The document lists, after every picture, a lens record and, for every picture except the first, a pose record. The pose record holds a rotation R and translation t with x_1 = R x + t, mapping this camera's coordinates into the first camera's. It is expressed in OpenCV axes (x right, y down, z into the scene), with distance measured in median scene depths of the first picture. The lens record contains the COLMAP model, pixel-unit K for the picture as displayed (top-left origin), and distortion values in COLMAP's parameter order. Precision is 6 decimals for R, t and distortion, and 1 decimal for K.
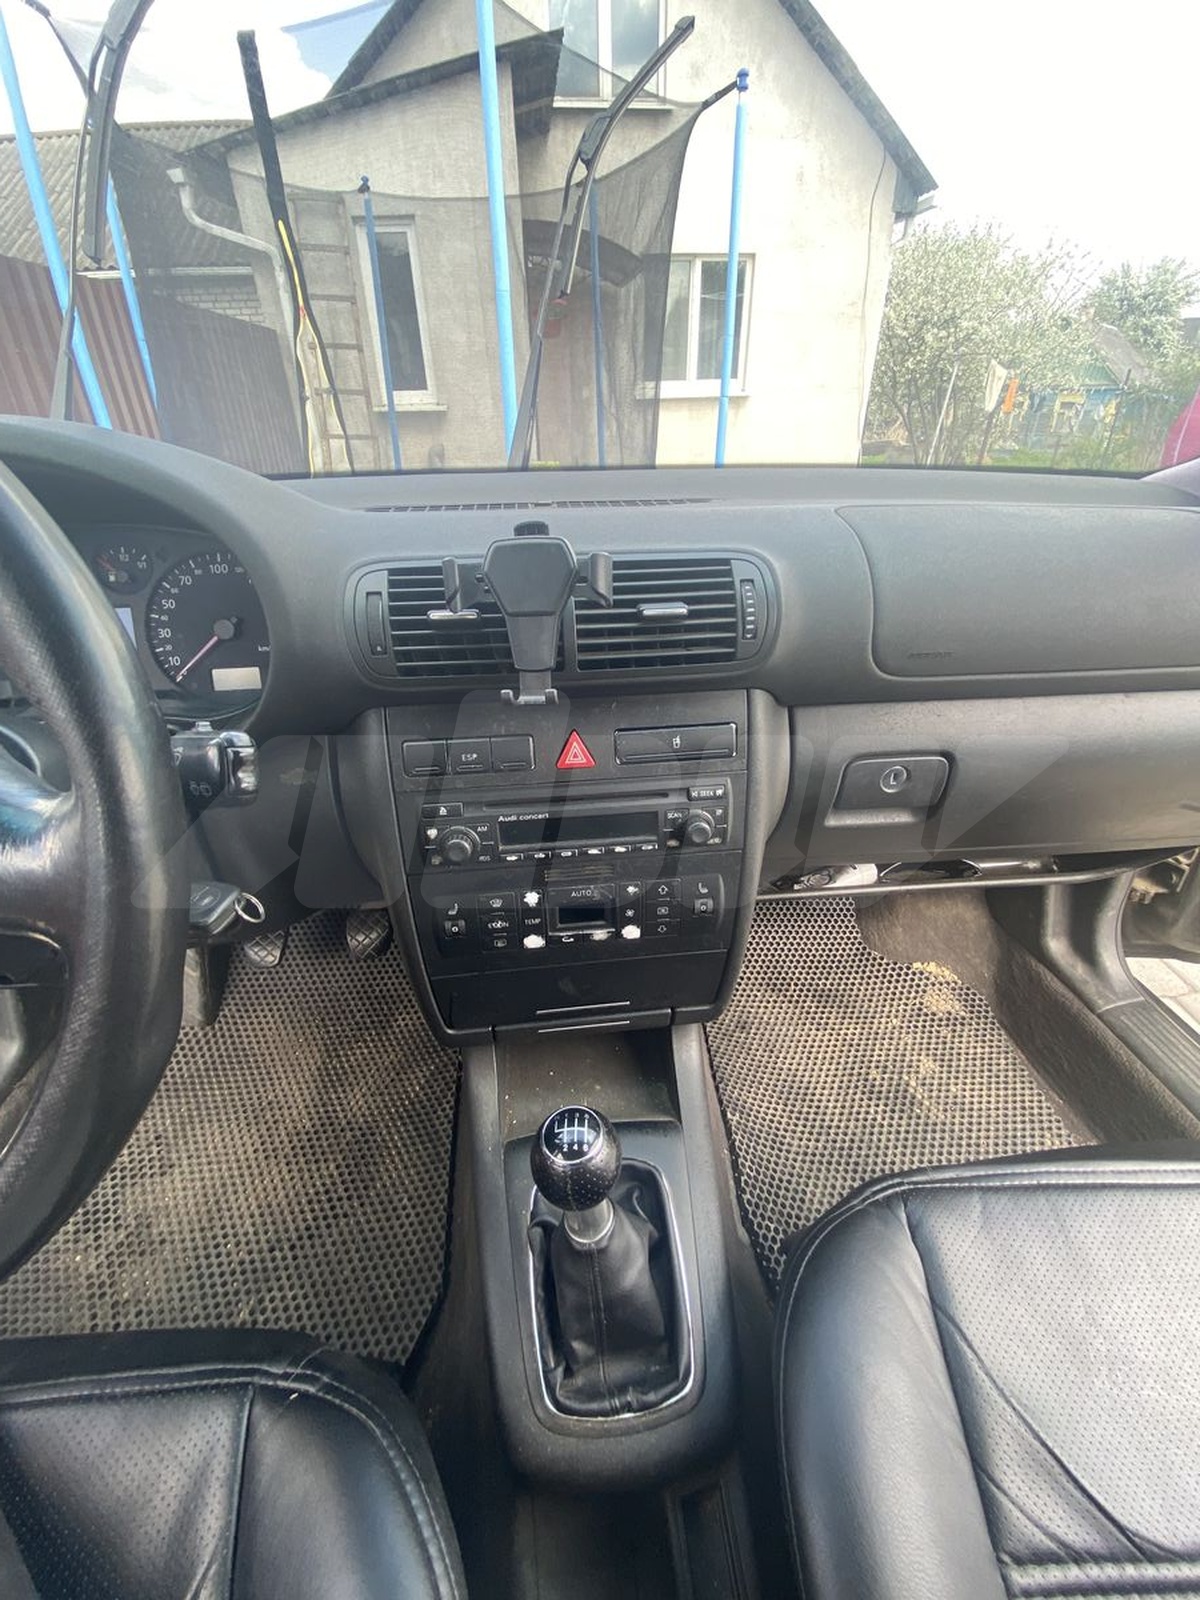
lens RADIAL K [[656.1, 0, 597.6], [0, 656.1, 800.2], [0, 0, 1]] dist [-0.018700, -0.002344]
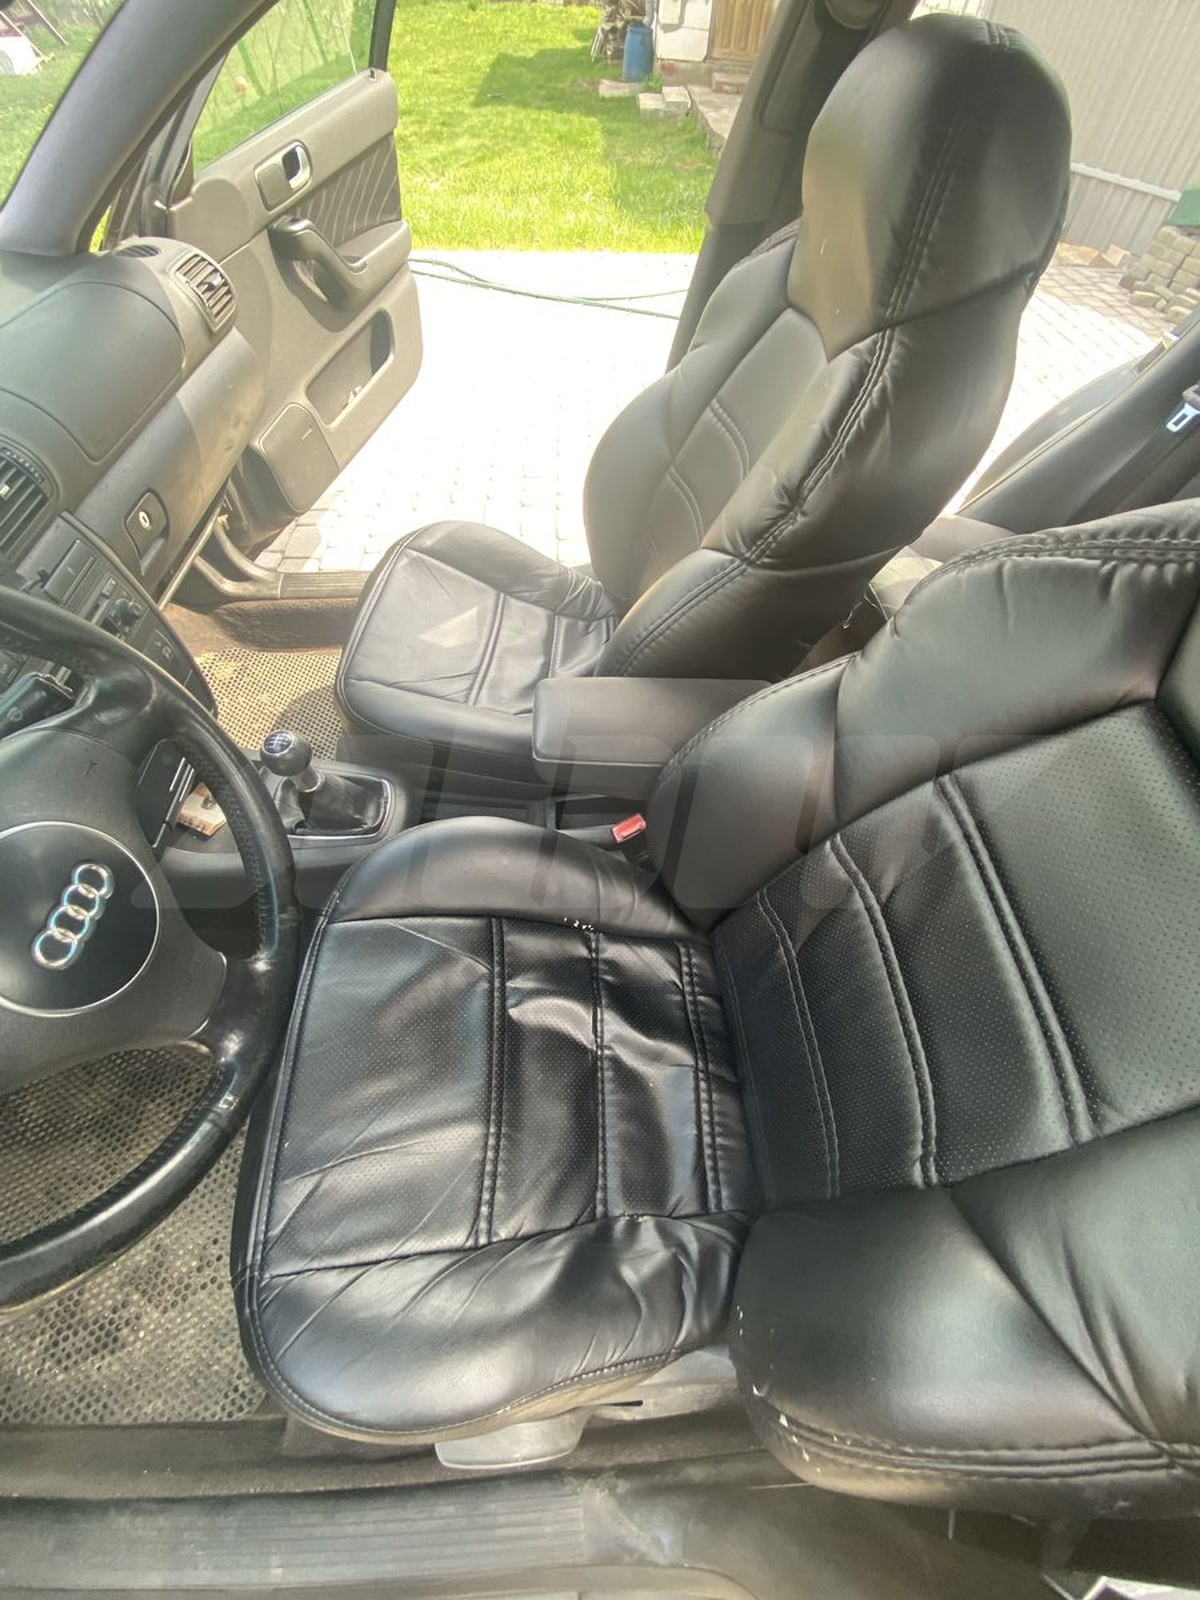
lens RADIAL K [[656.1, 0, 596.9], [0, 656.1, 792.6], [0, 0, 1]] dist [-0.018700, -0.002344]
pose [[0.078407, -0.799209, 0.595917, -1.005810], [0.496268, 0.549720, 0.671957, -0.196937], [-0.864621, 0.243048, 0.439724, -0.524869]]
